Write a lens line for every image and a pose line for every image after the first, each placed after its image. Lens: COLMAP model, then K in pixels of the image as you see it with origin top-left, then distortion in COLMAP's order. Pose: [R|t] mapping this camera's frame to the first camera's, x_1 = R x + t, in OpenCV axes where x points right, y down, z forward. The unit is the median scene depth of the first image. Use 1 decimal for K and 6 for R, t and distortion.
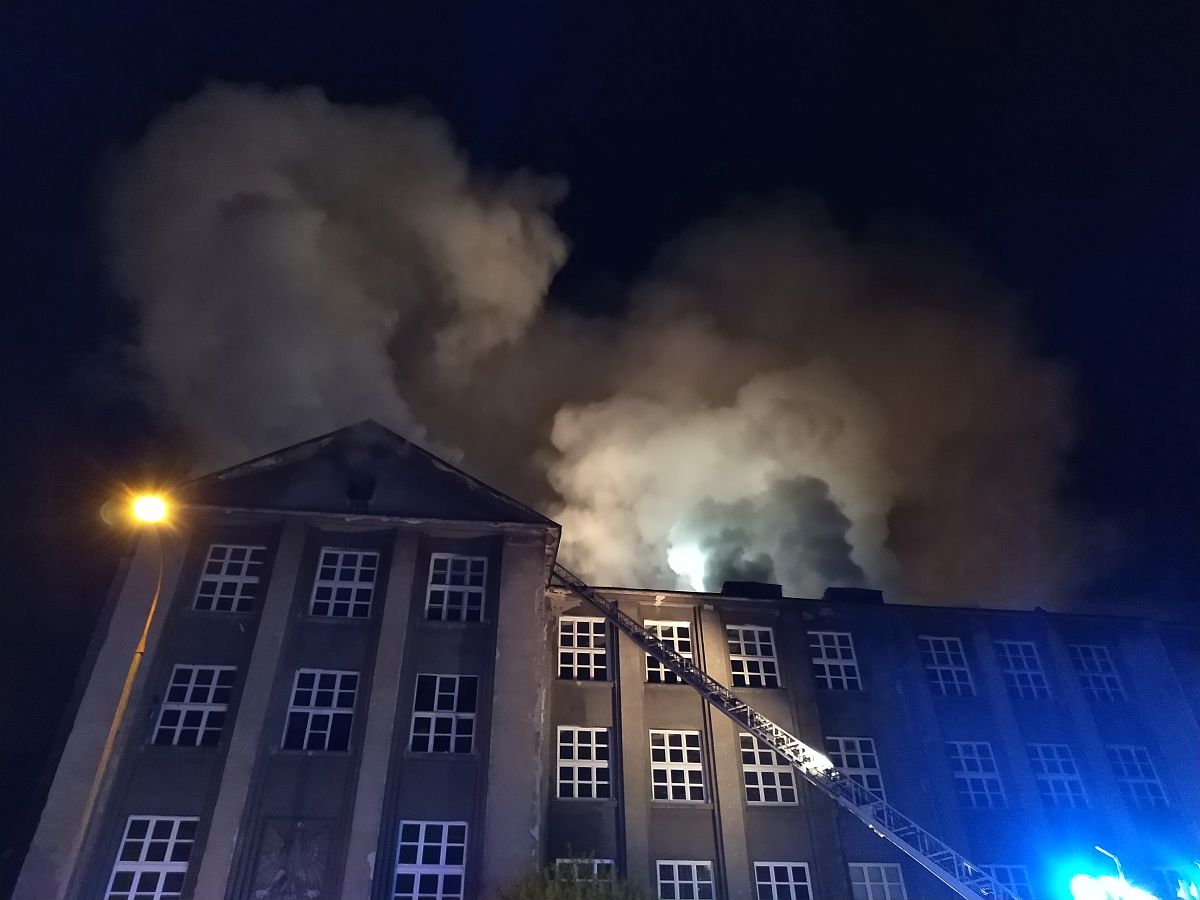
lens RADIAL K [[847.8, 0, 605.3], [0, 847.8, 454.4], [0, 0, 1]] dist [0.003333, -0.001874]
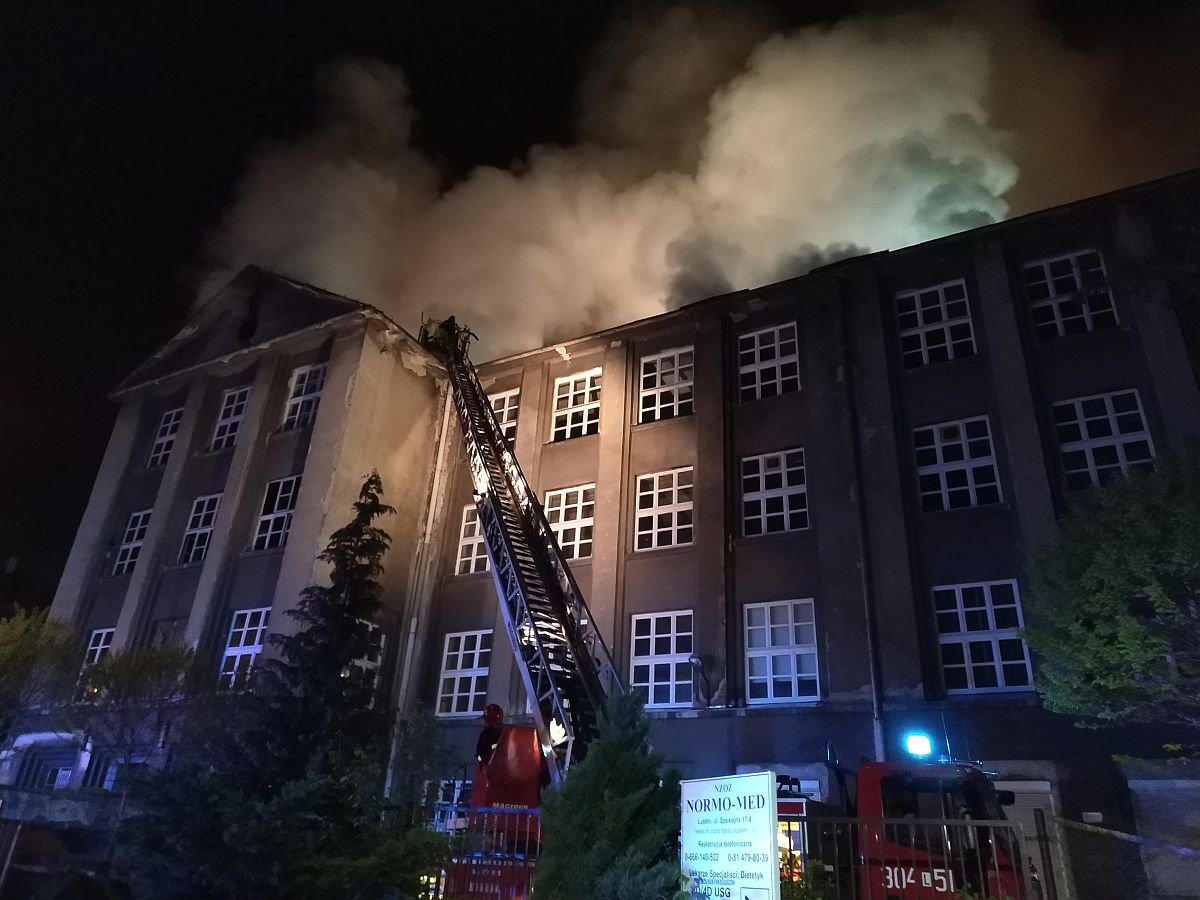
lens RADIAL K [[847.8, 0, 607.0], [0, 847.8, 450.4], [0, 0, 1]] dist [0.003333, -0.001874]
pose [[0.794481, -0.220272, -0.565933, 0.653689], [0.312710, 0.947243, 0.070311, 0.252777], [0.520588, -0.232833, 0.821448, 0.328632]]
